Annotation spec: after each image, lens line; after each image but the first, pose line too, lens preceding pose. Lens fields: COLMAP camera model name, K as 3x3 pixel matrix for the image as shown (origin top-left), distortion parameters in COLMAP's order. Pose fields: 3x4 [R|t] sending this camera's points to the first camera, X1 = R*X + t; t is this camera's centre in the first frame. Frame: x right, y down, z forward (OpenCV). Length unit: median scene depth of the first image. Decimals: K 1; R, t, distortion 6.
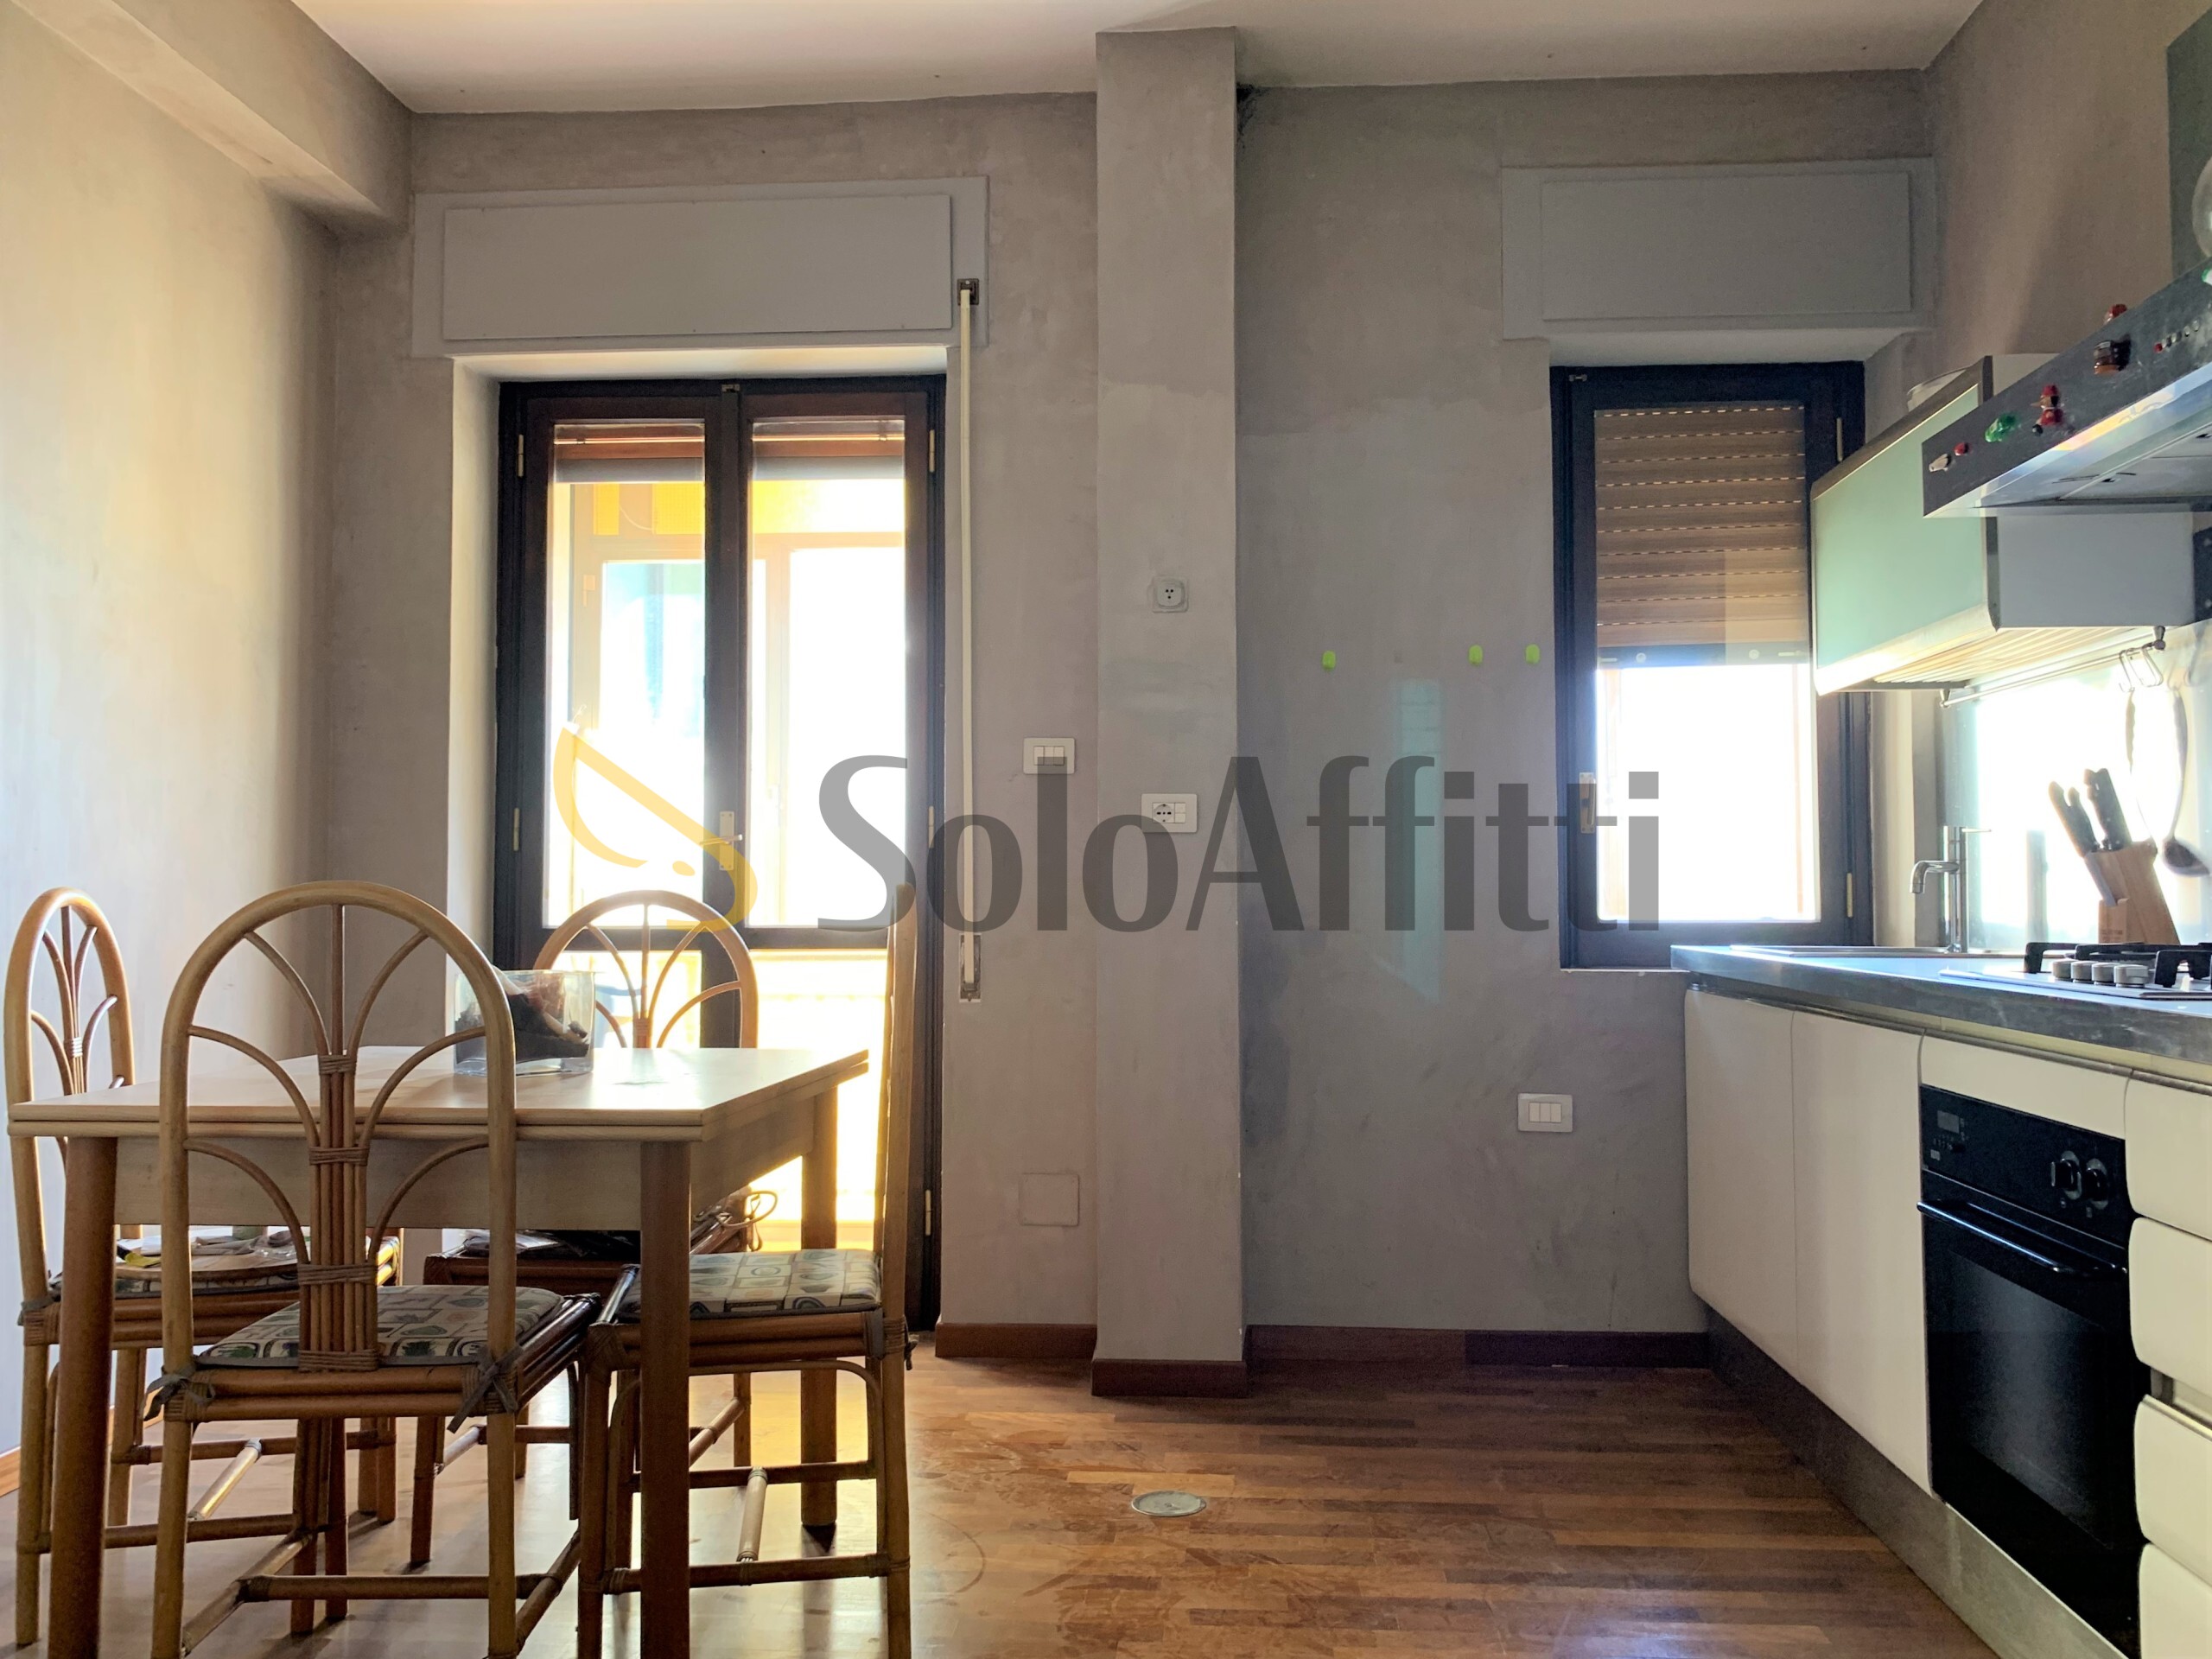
lens RADIAL K [[1652.7, 0, 1131.2], [0, 1652.7, 824.5], [0, 0, 1]] dist [-0.028636, -0.005972]
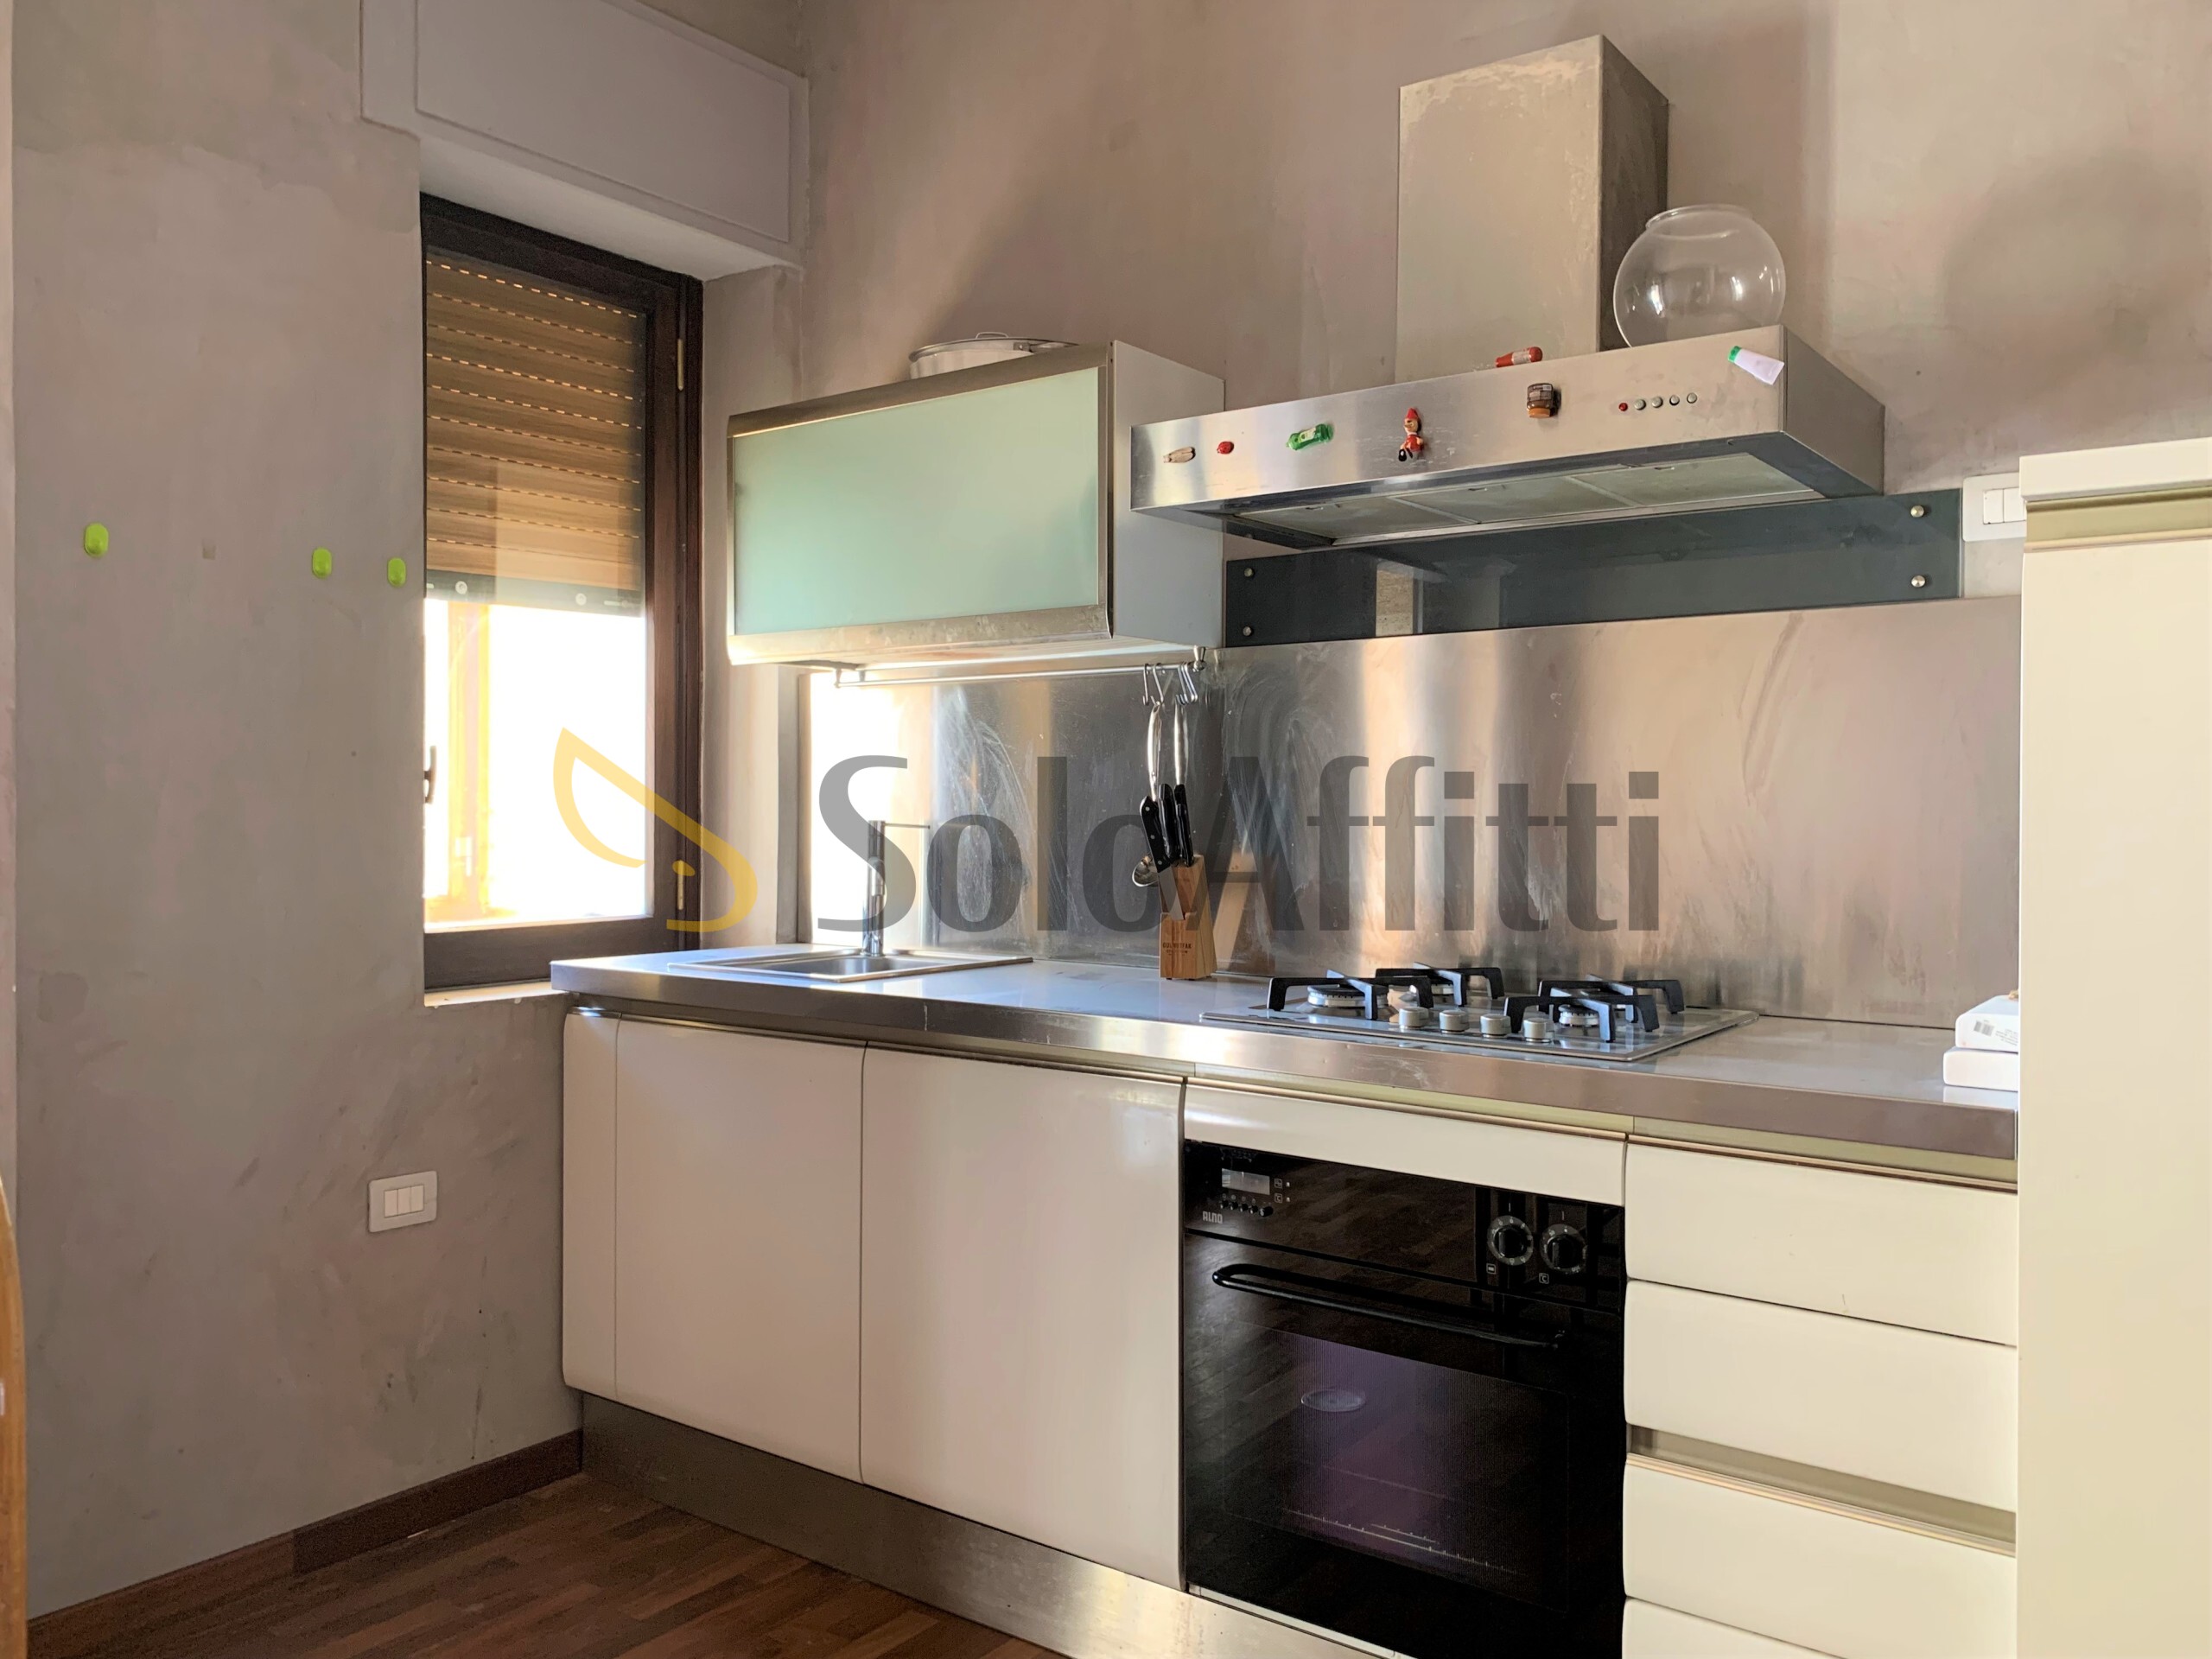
lens RADIAL K [[1652.7, 0, 1131.2], [0, 1652.7, 824.5], [0, 0, 1]] dist [-0.028636, -0.005972]
pose [[0.540949, 0.001856, 0.841053, -0.188074], [-0.042111, 0.998803, 0.024881, -0.024216], [-0.840000, -0.048877, 0.540380, 0.340430]]
